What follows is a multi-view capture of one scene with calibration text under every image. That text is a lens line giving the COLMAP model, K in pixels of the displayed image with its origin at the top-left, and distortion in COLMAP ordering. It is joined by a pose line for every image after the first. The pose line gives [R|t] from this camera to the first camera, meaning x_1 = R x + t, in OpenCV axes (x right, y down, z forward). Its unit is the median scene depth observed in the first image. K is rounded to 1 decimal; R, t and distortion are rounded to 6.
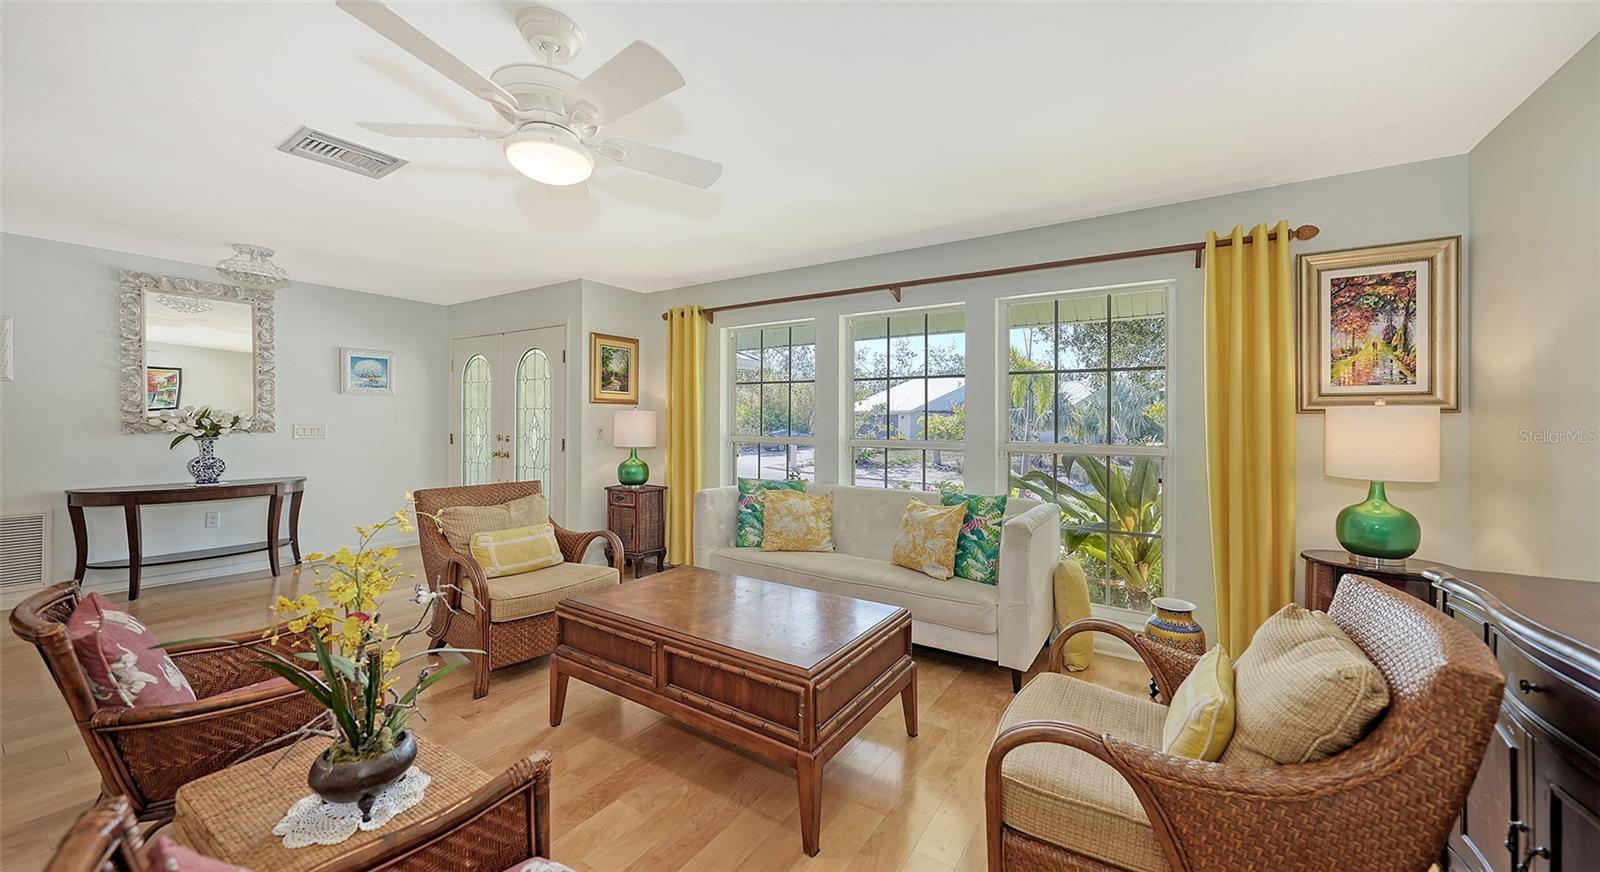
lens RADIAL K [[564.7, 0, 769.4], [0, 564.7, 417.3], [0, 0, 1]] dist [-0.002877, -0.000472]
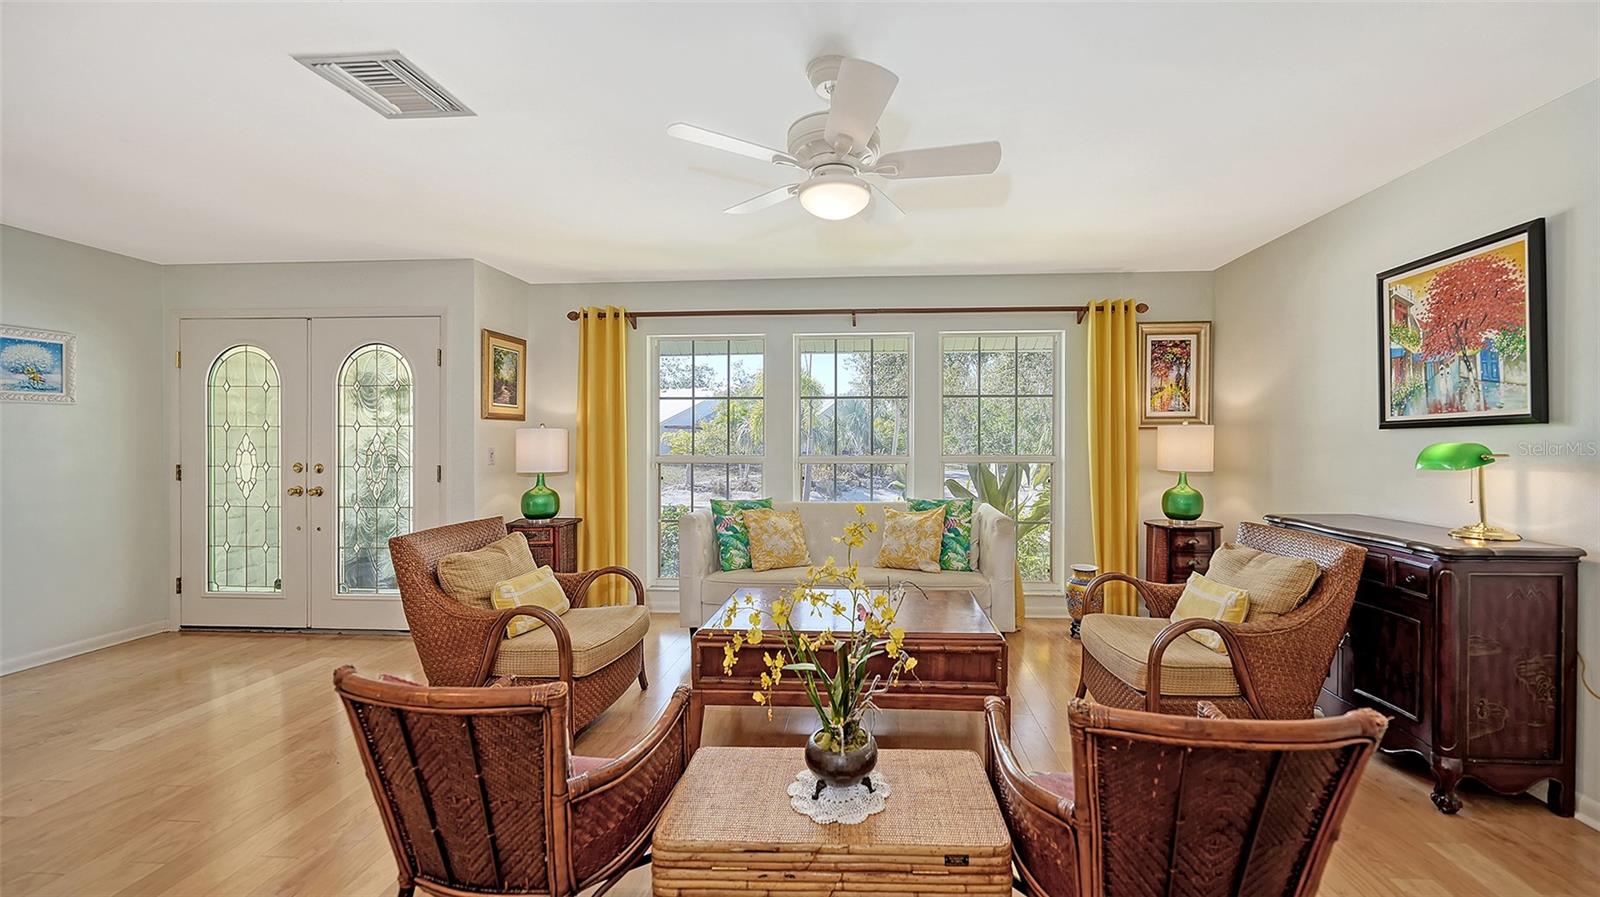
lens RADIAL K [[633.8, 0, 841.0], [0, 633.8, 445.8], [0, 0, 1]] dist [-0.003968, -0.000078]
pose [[0.855531, -0.016849, 0.517477, -0.521273], [0.006599, 0.999744, 0.021641, -0.005555], [-0.517709, -0.015100, 0.855423, -0.019274]]
